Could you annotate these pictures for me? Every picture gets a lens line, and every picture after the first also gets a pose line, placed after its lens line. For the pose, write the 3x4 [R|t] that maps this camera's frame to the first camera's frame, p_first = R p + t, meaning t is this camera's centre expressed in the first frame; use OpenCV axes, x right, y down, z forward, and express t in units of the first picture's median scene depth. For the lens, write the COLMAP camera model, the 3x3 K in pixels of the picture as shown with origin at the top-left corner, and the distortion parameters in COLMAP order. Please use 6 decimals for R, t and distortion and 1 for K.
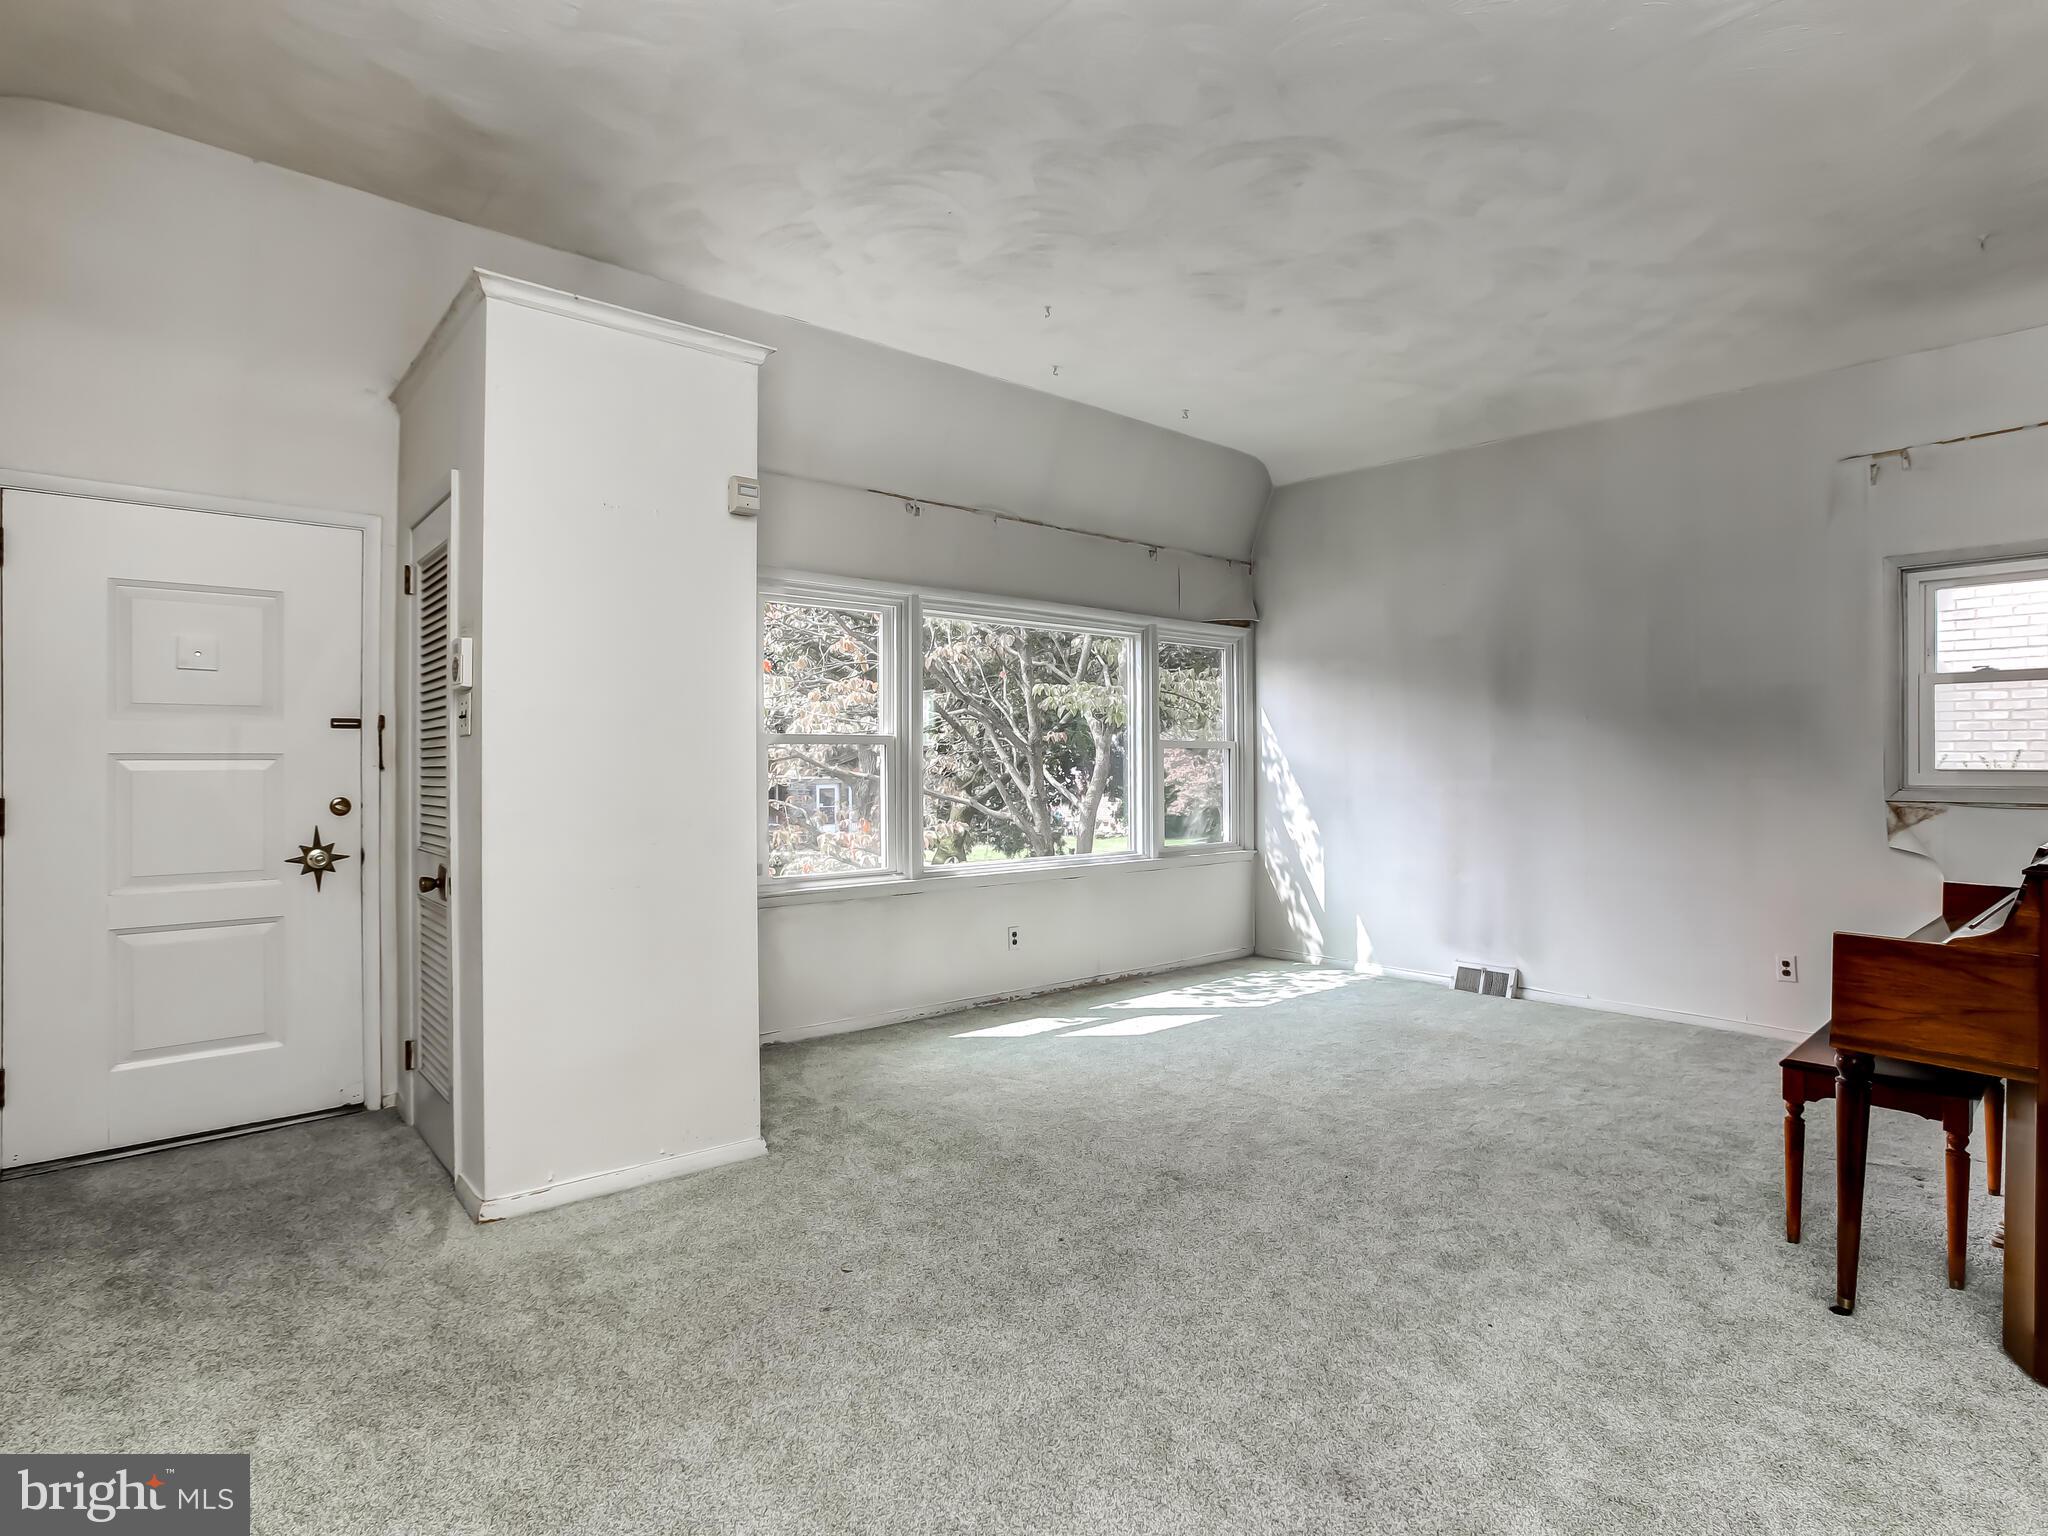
lens RADIAL K [[1038.6, 0, 1026.1], [0, 1038.6, 764.8], [0, 0, 1]] dist [-0.023072, 0.000504]
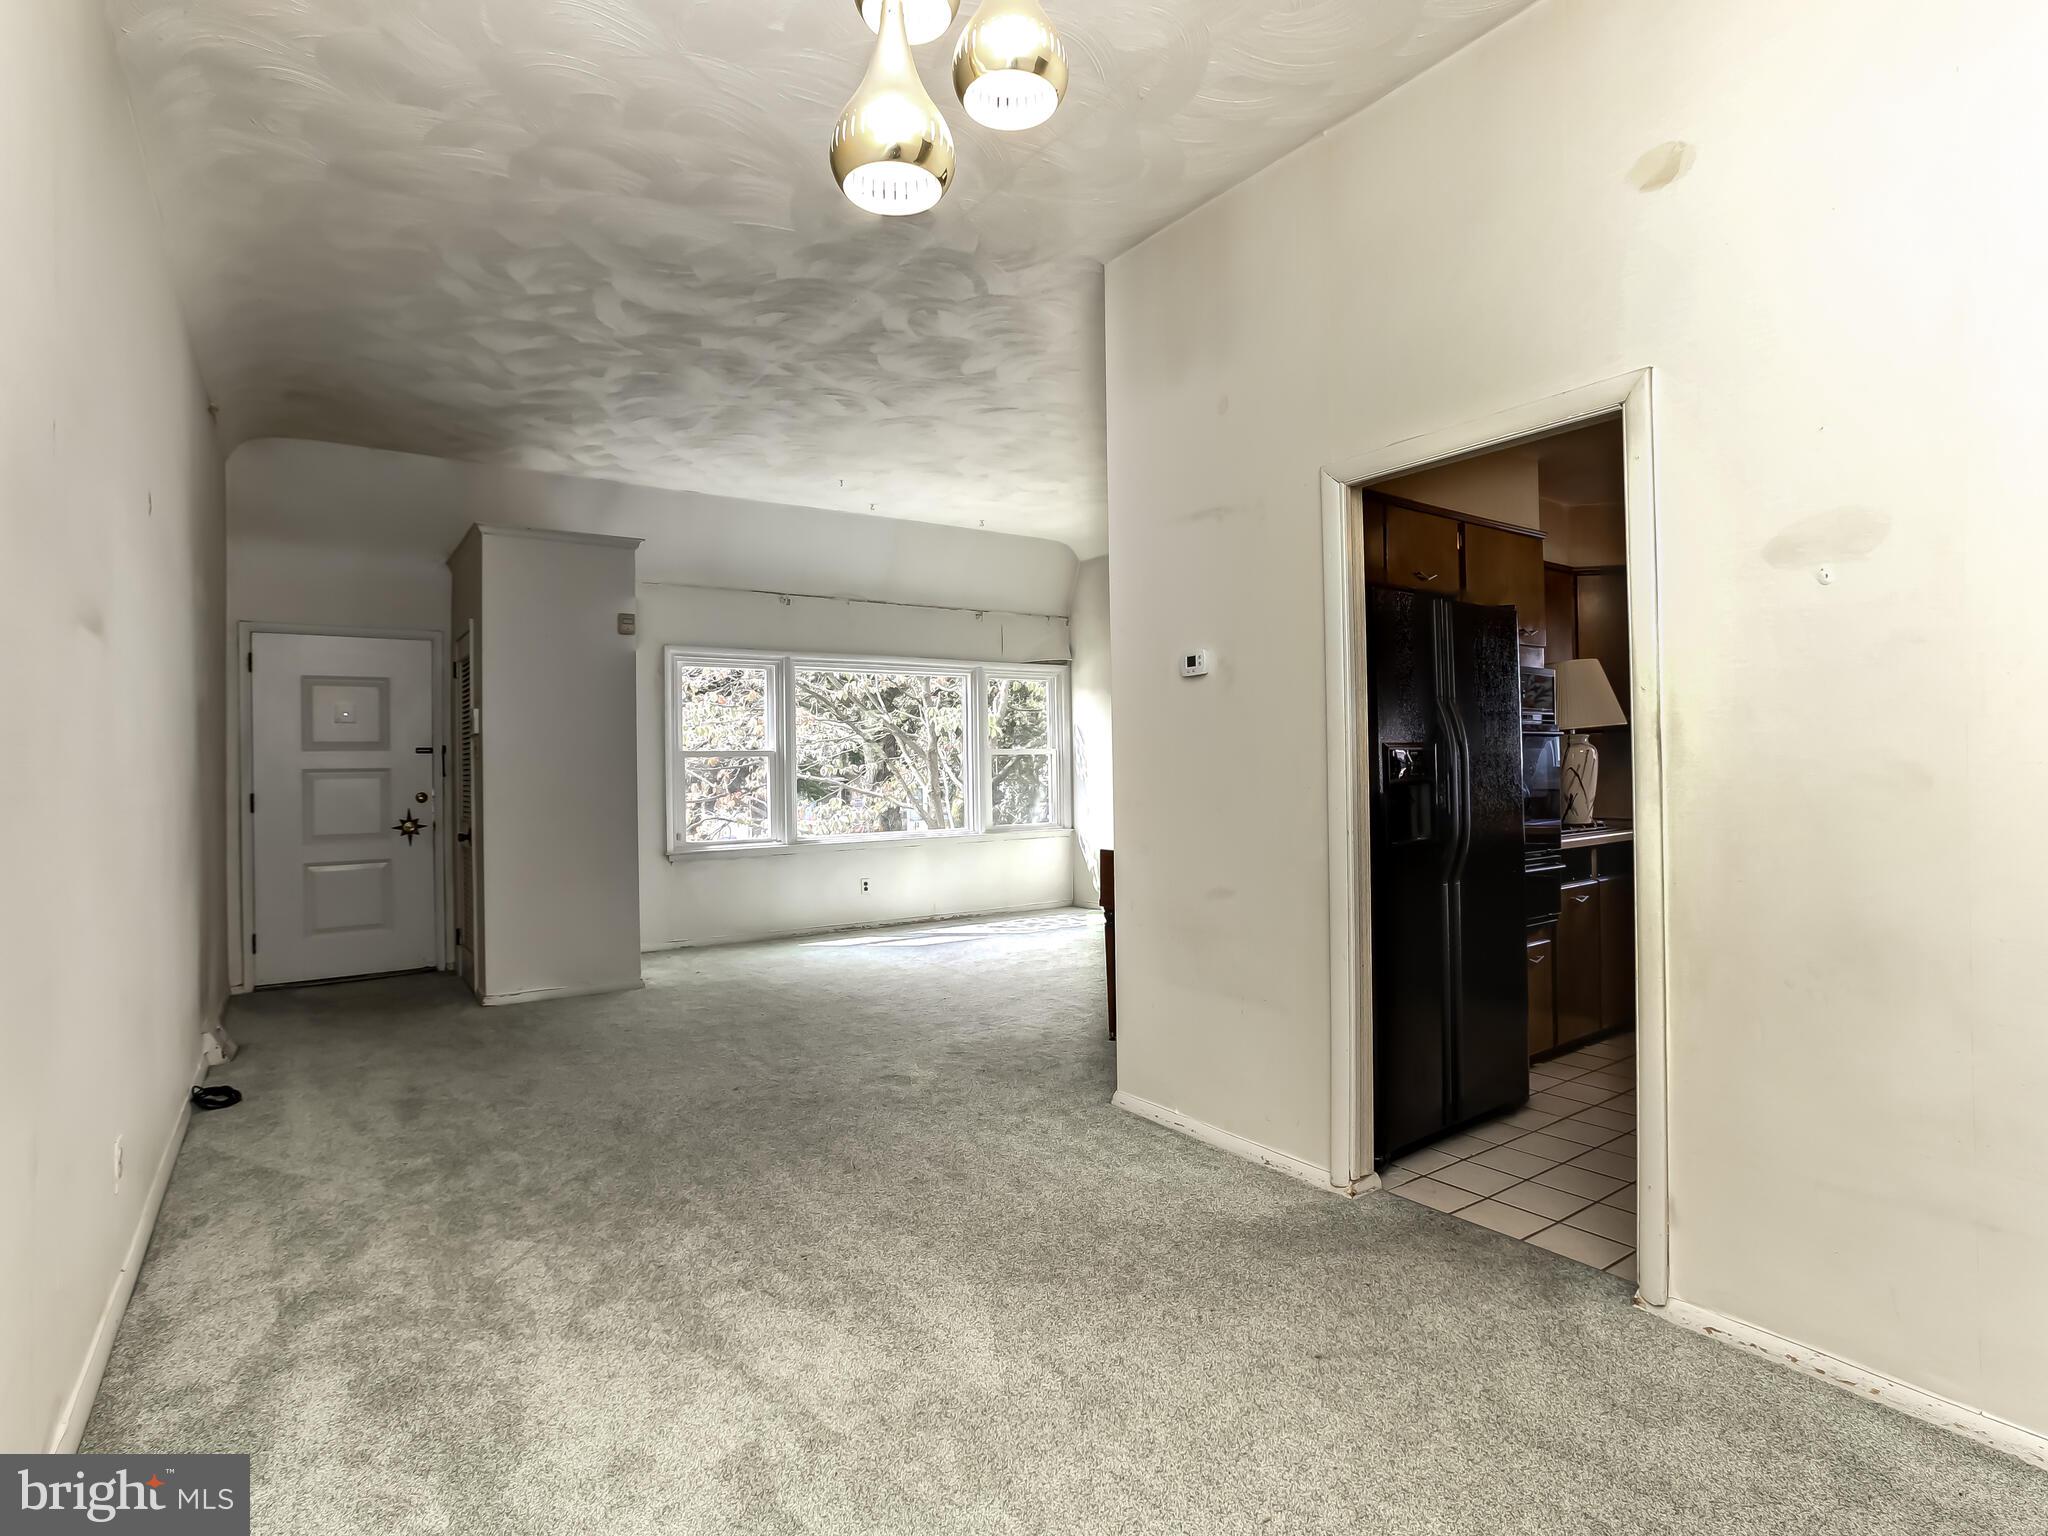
lens RADIAL K [[1038.6, 0, 1023.3], [0, 1038.6, 766.6], [0, 0, 1]] dist [-0.023072, 0.000504]
pose [[0.995726, -0.012782, -0.091468, 0.515351], [0.012790, 0.999918, -0.000507, 0.001096], [0.091467, -0.000665, 0.995808, -0.656798]]
